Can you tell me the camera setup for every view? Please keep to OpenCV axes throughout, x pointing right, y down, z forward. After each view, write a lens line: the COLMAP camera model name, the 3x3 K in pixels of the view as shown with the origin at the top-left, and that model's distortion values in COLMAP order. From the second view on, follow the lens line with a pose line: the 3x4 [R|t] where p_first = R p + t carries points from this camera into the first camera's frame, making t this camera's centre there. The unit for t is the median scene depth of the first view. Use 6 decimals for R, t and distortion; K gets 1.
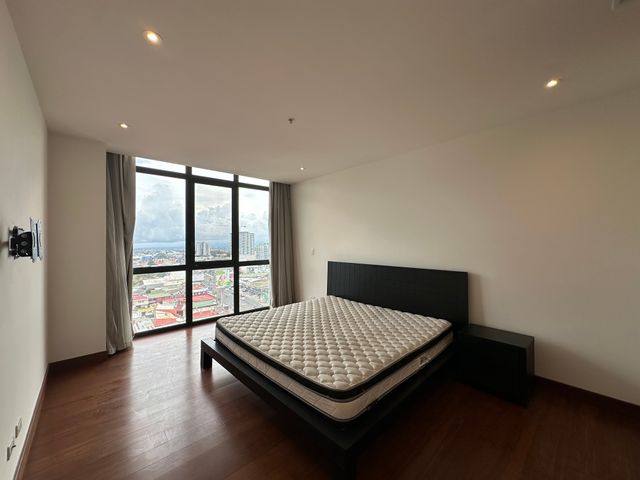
lens RADIAL K [[252.3, 0, 319.5], [0, 252.3, 242.3], [0, 0, 1]] dist [-0.006965, 0.001020]
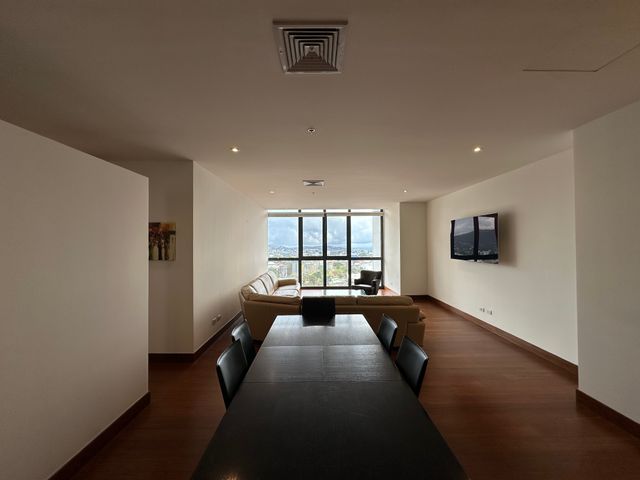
lens RADIAL K [[252.3, 0, 319.9], [0, 252.3, 236.7], [0, 0, 1]] dist [-0.006965, 0.001020]
pose [[0.735354, 0.004452, -0.677668, 1.682018], [0.001897, 0.999961, 0.008628, -0.166624], [0.677680, -0.007630, 0.735317, -0.672907]]
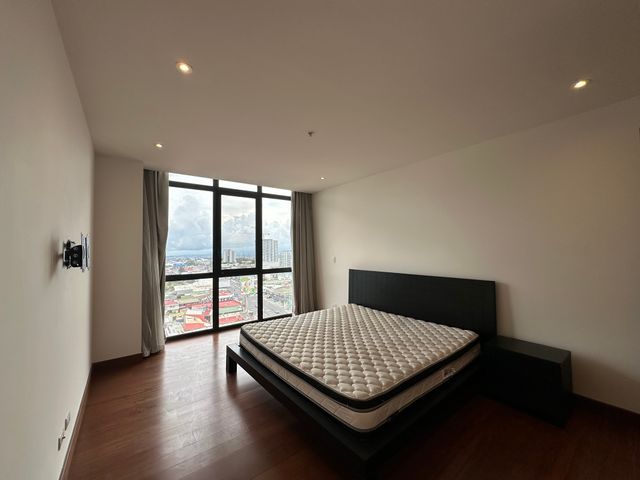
lens RADIAL K [[252.3, 0, 319.4], [0, 252.3, 242.3], [0, 0, 1]] dist [-0.006965, 0.001020]
pose [[0.995967, -0.009456, -0.089224, 0.010970], [0.007146, 0.999632, -0.026170, -0.009333], [0.089438, 0.025427, 0.995668, -0.017871]]
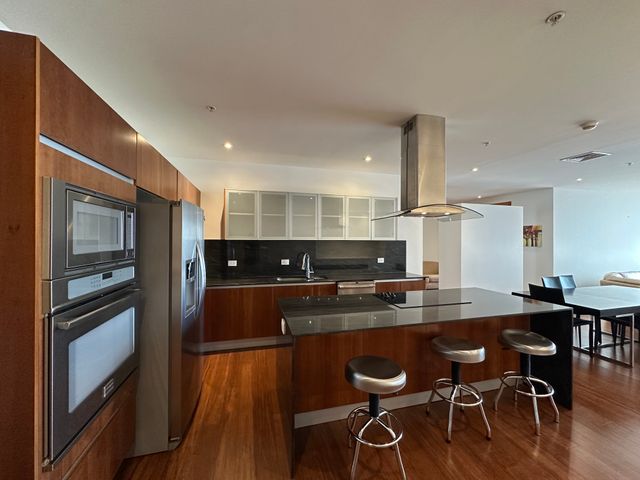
lens RADIAL K [[252.3, 0, 319.6], [0, 252.3, 237.8], [0, 0, 1]] dist [-0.006965, 0.001020]
pose [[-0.475107, 0.005489, -0.879911, 3.365333], [0.008223, 0.999965, 0.001798, -0.133927], [0.879890, -0.006381, -0.475135, -0.935338]]
